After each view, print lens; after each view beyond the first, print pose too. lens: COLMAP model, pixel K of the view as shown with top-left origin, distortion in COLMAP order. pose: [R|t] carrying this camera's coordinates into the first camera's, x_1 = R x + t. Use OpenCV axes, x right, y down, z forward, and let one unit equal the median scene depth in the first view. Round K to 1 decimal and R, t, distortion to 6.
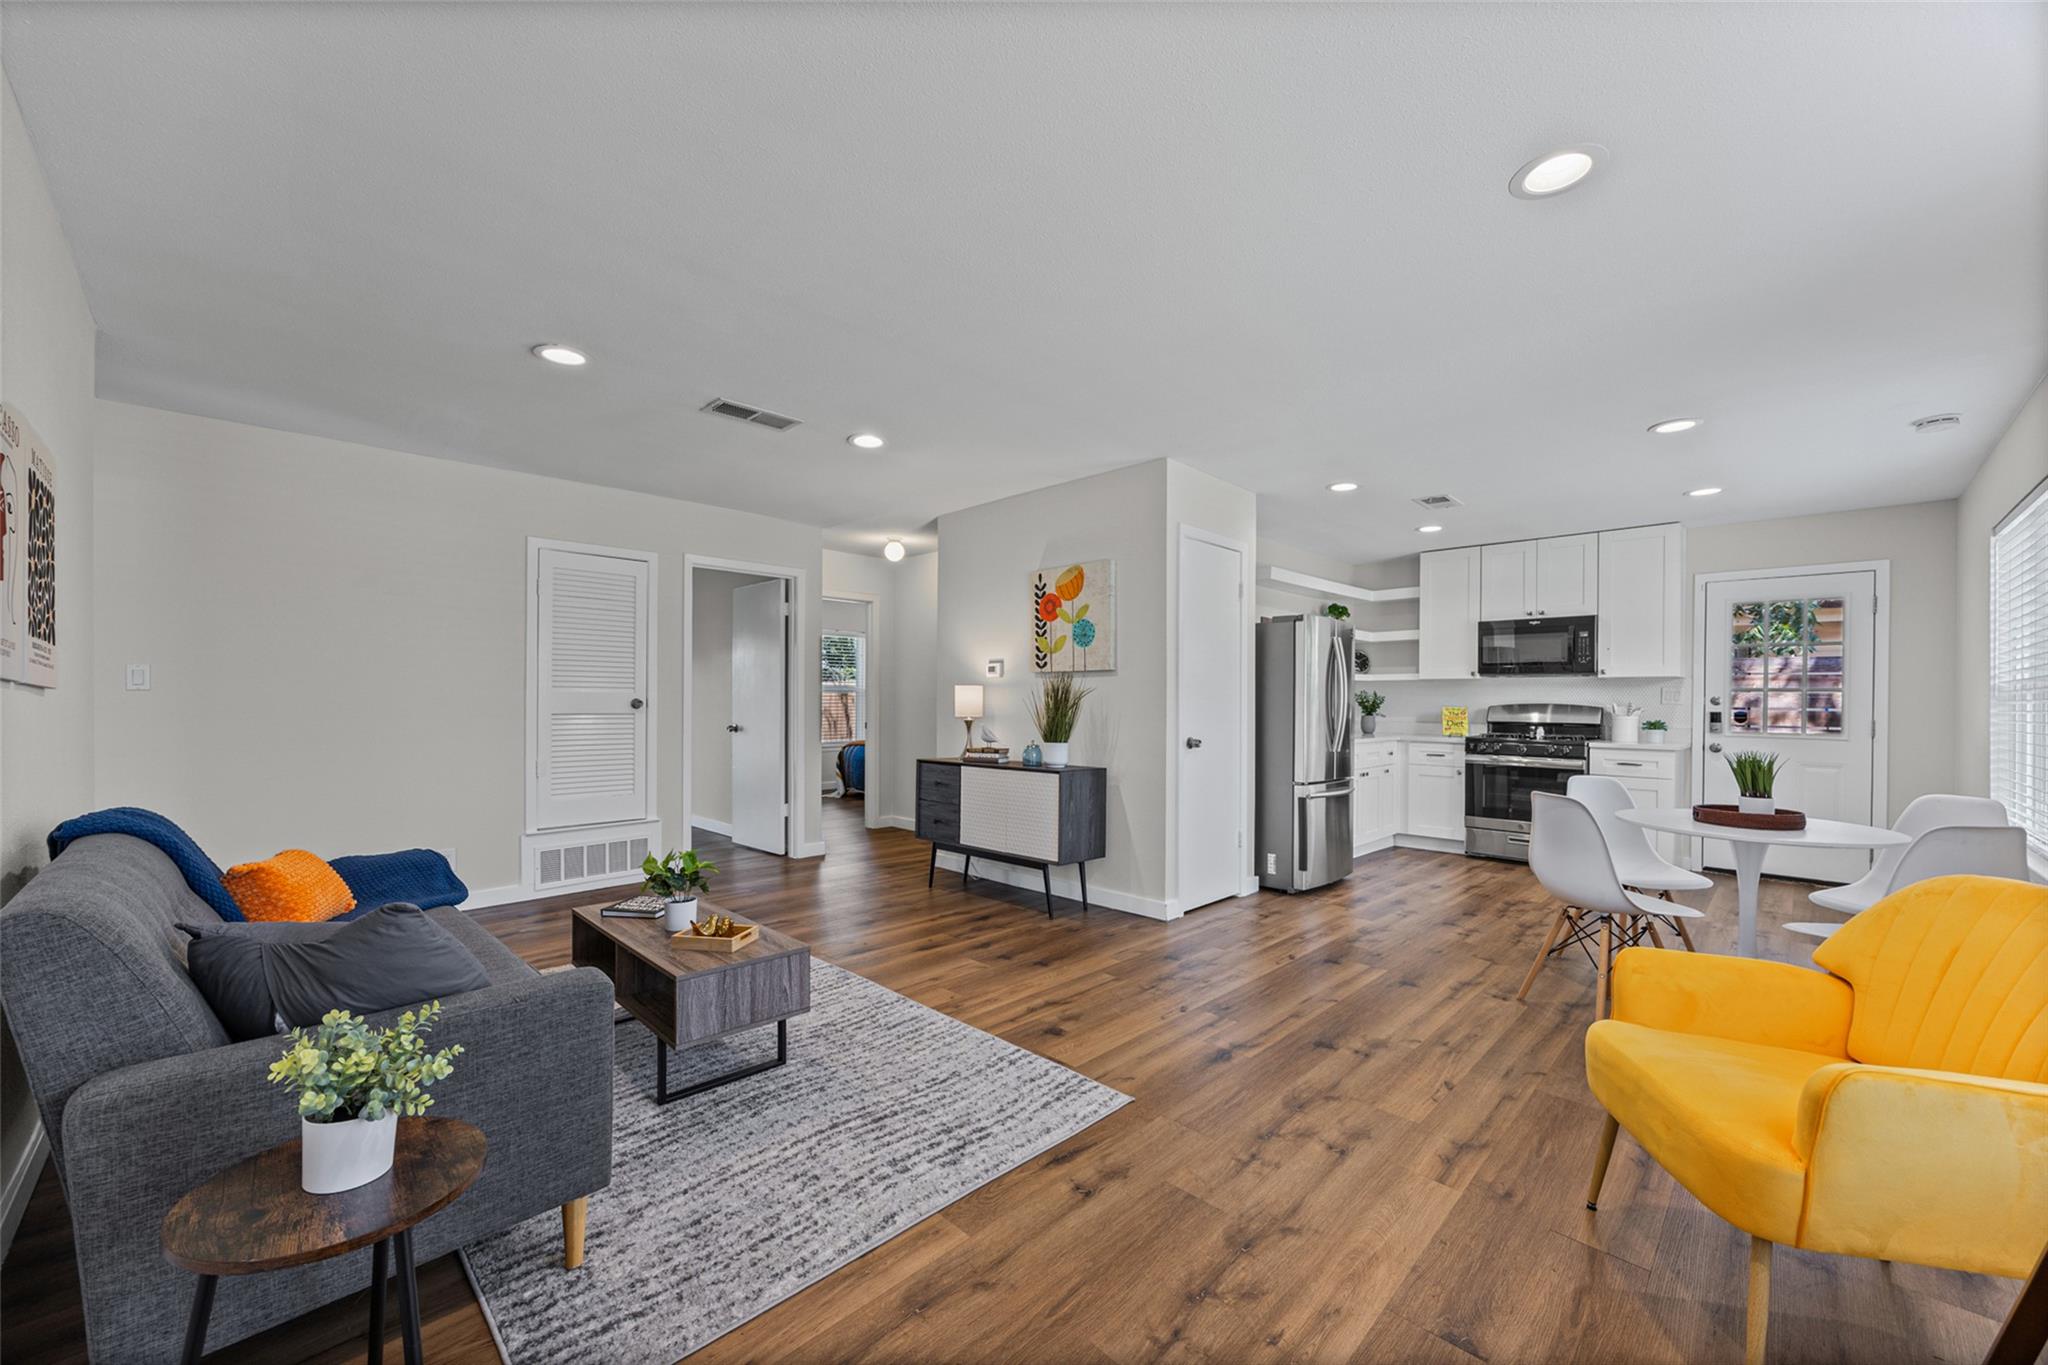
lens RADIAL K [[785.3, 0, 1014.3], [0, 785.3, 693.2], [0, 0, 1]] dist [-0.007042, 0.000271]
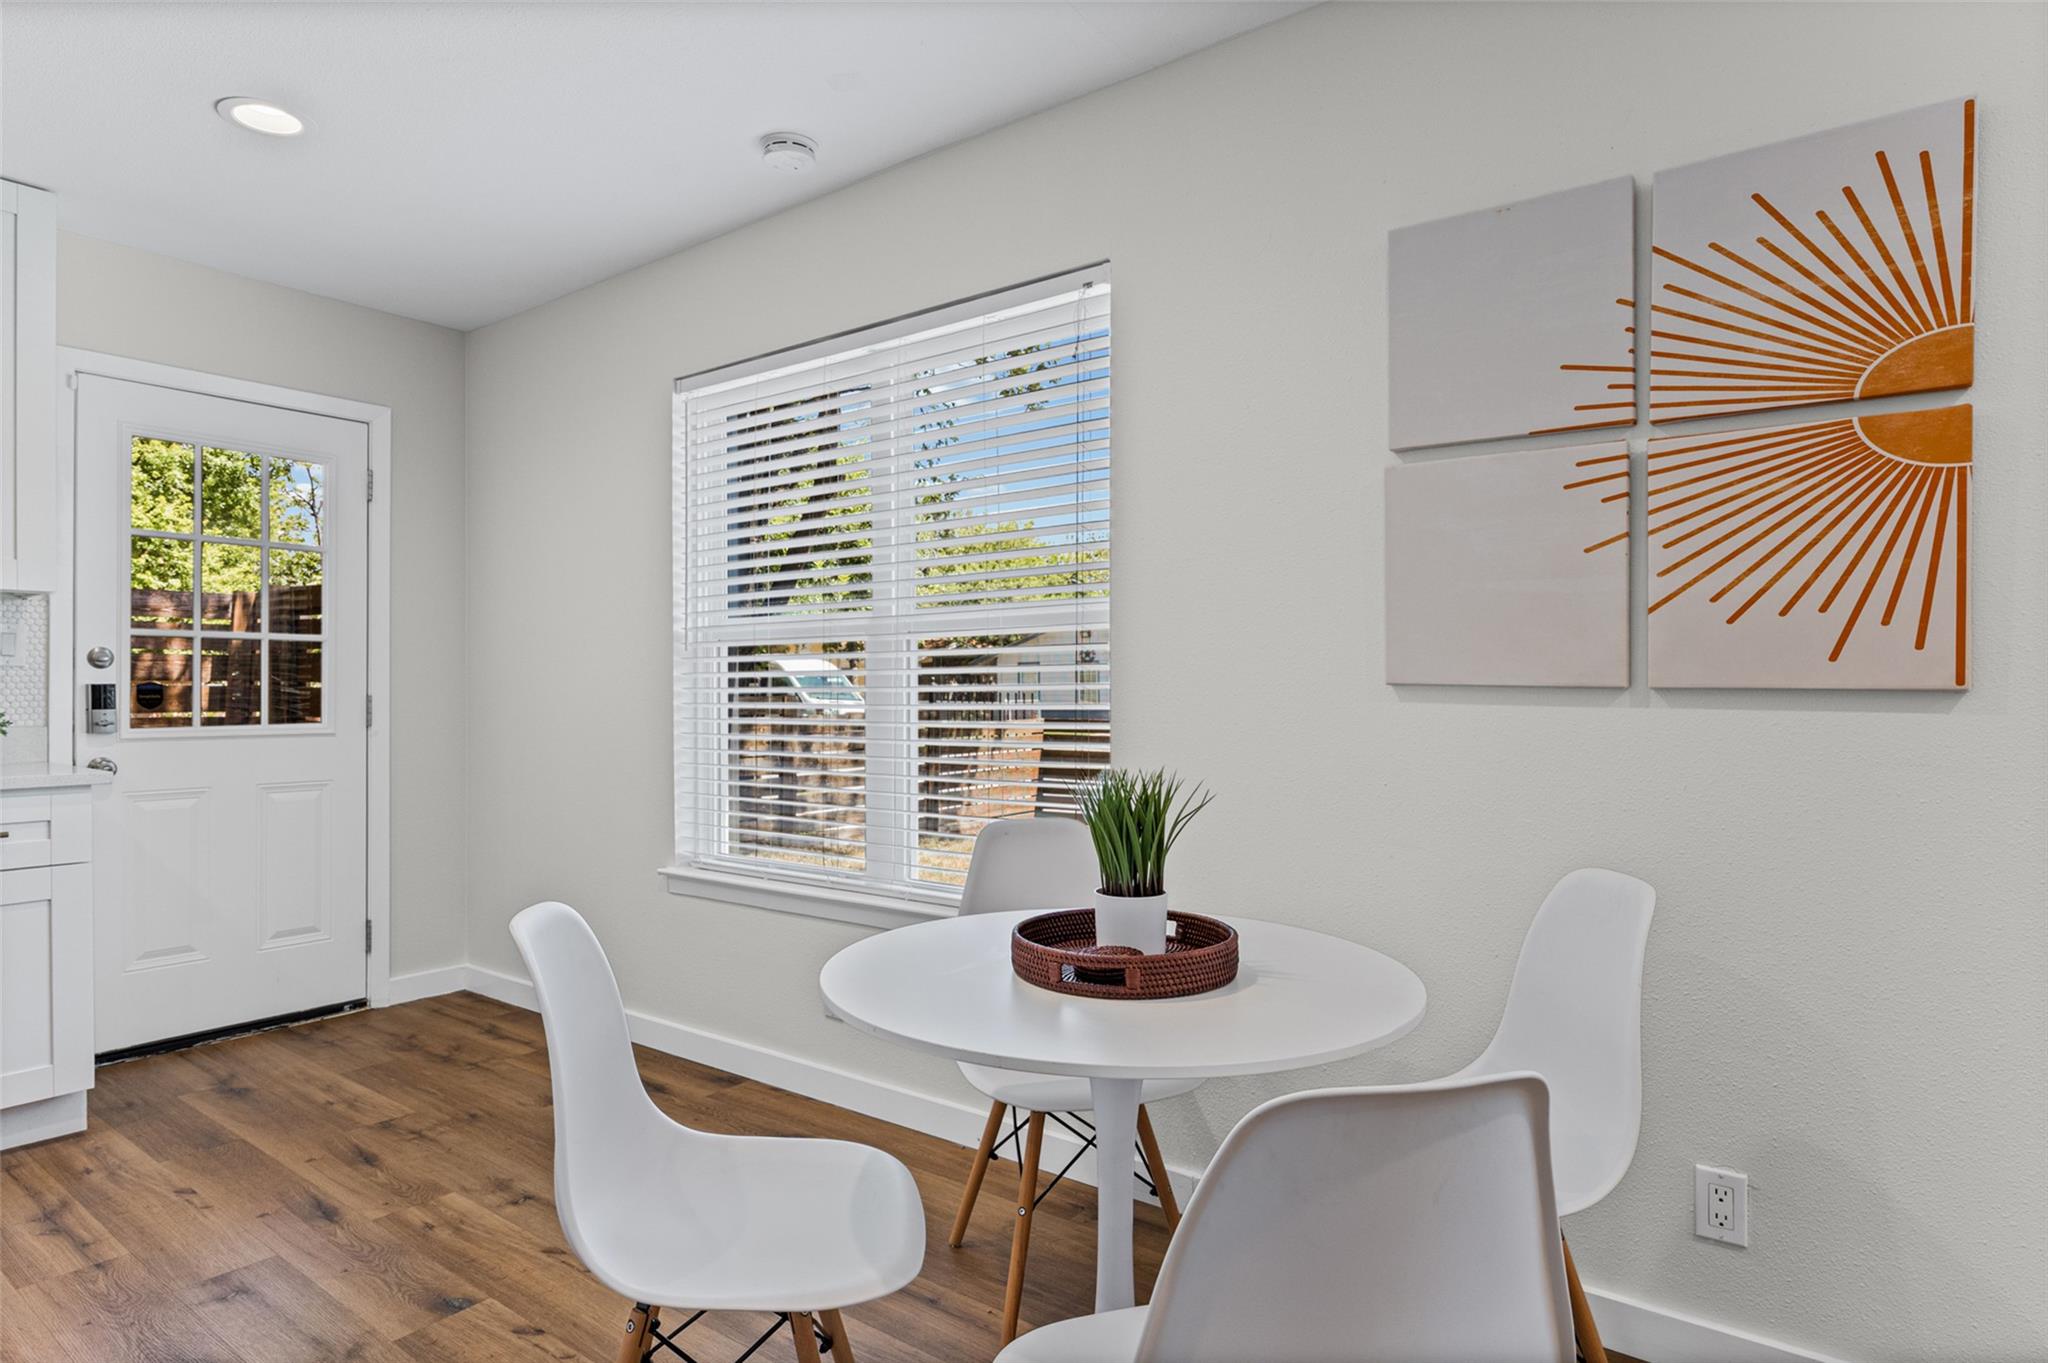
lens RADIAL K [[1120.0, 0, 1015.2], [0, 1120.0, 689.0], [0, 0, 1]] dist [0.002598, -0.002320]
pose [[-0.145562, -0.012357, 0.989272, 0.215324], [-0.007161, 0.999909, 0.011437, 0.015257], [-0.989323, -0.005420, -0.145637, 0.568491]]
